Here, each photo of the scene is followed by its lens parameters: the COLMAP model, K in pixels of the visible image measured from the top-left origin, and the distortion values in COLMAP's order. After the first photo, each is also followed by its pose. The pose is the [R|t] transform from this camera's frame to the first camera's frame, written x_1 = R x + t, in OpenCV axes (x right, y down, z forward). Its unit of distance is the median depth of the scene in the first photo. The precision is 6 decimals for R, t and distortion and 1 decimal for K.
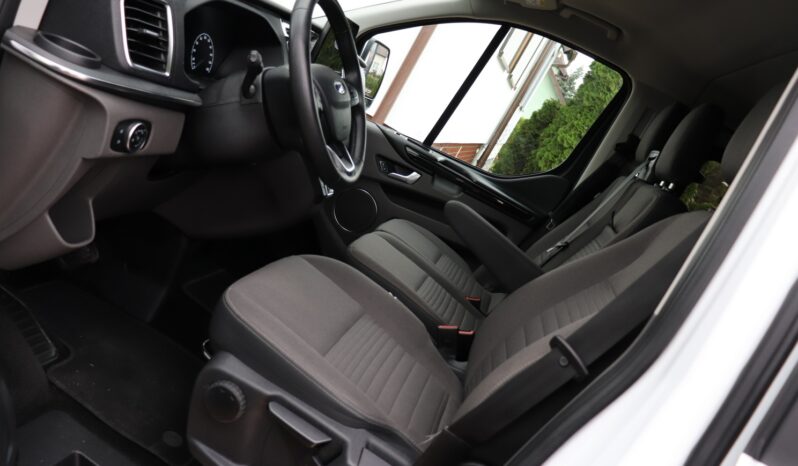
lens RADIAL K [[658.1, 0, 388.8], [0, 658.1, 230.9], [0, 0, 1]] dist [-0.185461, 0.168143]
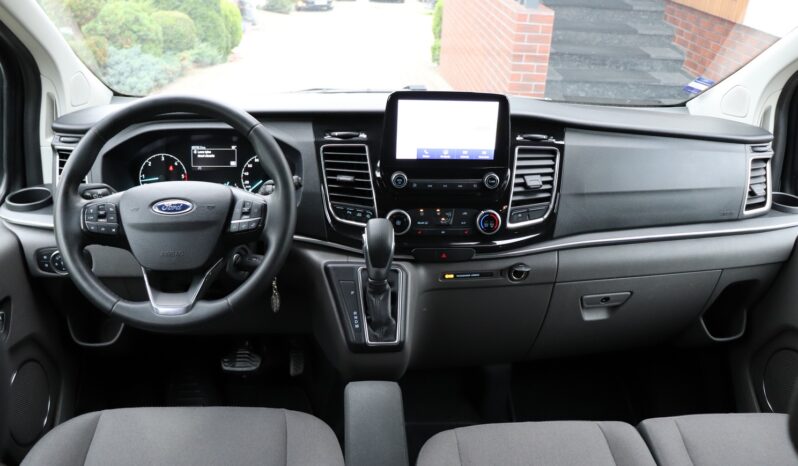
lens RADIAL K [[658.1, 0, 388.8], [0, 658.1, 230.9], [0, 0, 1]] dist [-0.185461, 0.168143]
pose [[0.284884, -0.034194, -0.957952, 0.615367], [-0.132244, 0.988405, -0.074608, -0.127373], [0.949396, 0.147938, 0.277059, 0.807349]]
